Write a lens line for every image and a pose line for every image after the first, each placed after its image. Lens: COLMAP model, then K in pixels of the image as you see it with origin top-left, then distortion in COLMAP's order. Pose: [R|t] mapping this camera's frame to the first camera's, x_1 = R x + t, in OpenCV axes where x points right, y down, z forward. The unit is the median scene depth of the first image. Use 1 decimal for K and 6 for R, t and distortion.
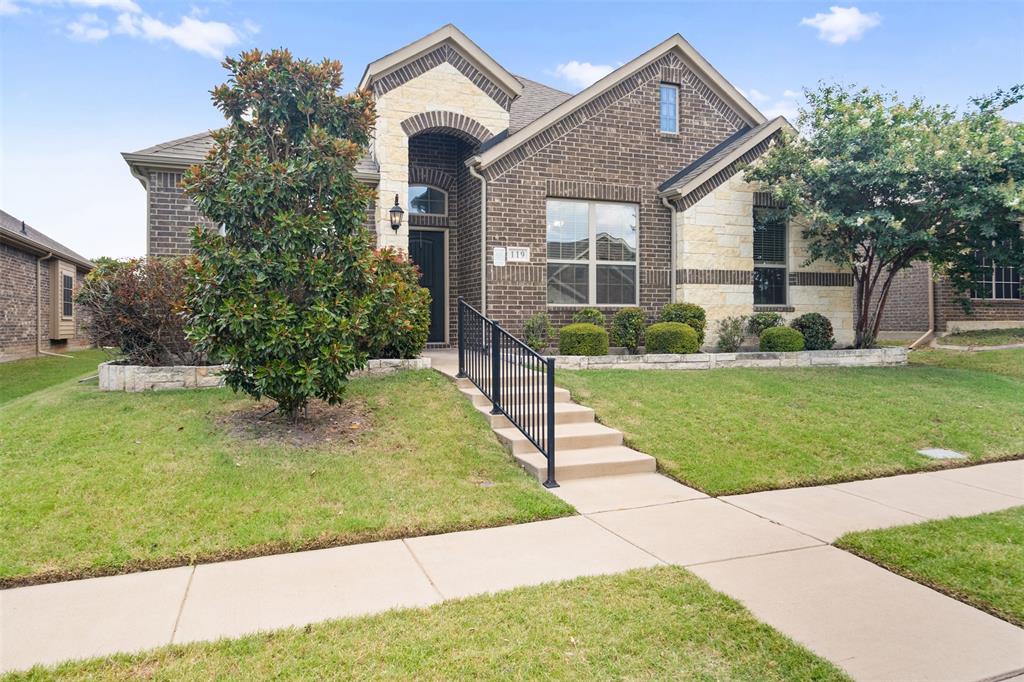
lens RADIAL K [[703.6, 0, 509.8], [0, 703.6, 345.1], [0, 0, 1]] dist [0.015989, -0.009042]
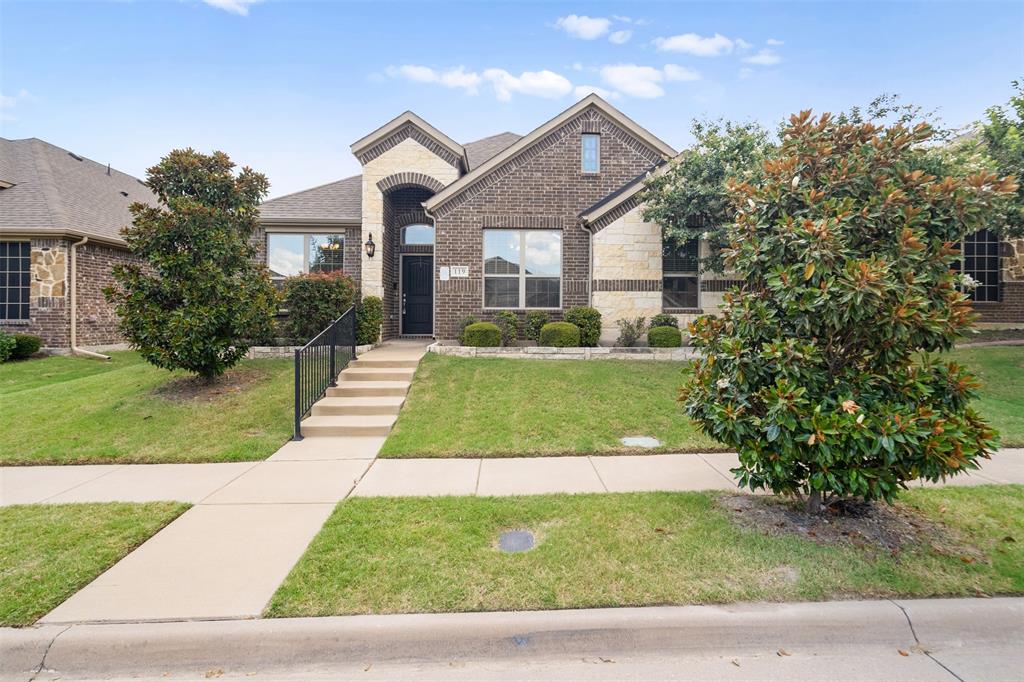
lens RADIAL K [[503.7, 0, 513.5], [0, 503.7, 338.2], [0, 0, 1]] dist [-0.000699, 0.002342]
pose [[0.942475, 0.020028, -0.333675, 0.447536], [-0.016907, 0.999782, 0.012255, -0.012869], [0.333848, -0.005909, 0.942608, 0.109238]]
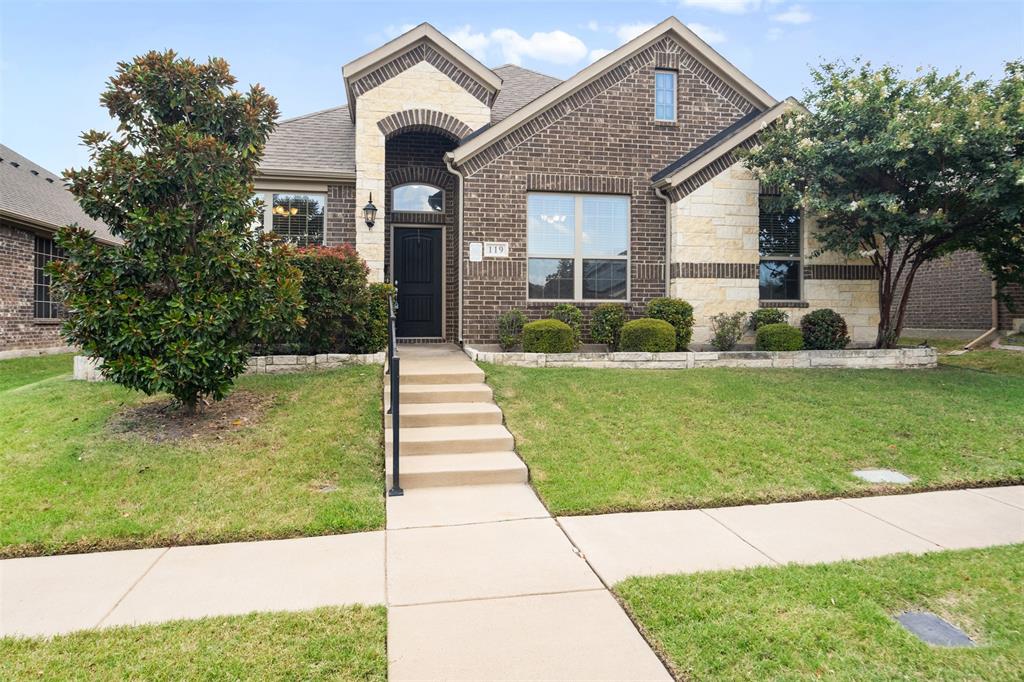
lens RADIAL K [[657.9, 0, 513.5], [0, 657.9, 335.3], [0, 0, 1]] dist [0.010424, -0.003600]
pose [[0.983828, 0.009149, -0.178882, 0.205984], [-0.009716, 0.999950, -0.002295, -0.005981], [0.178853, 0.003996, 0.983868, 0.091997]]
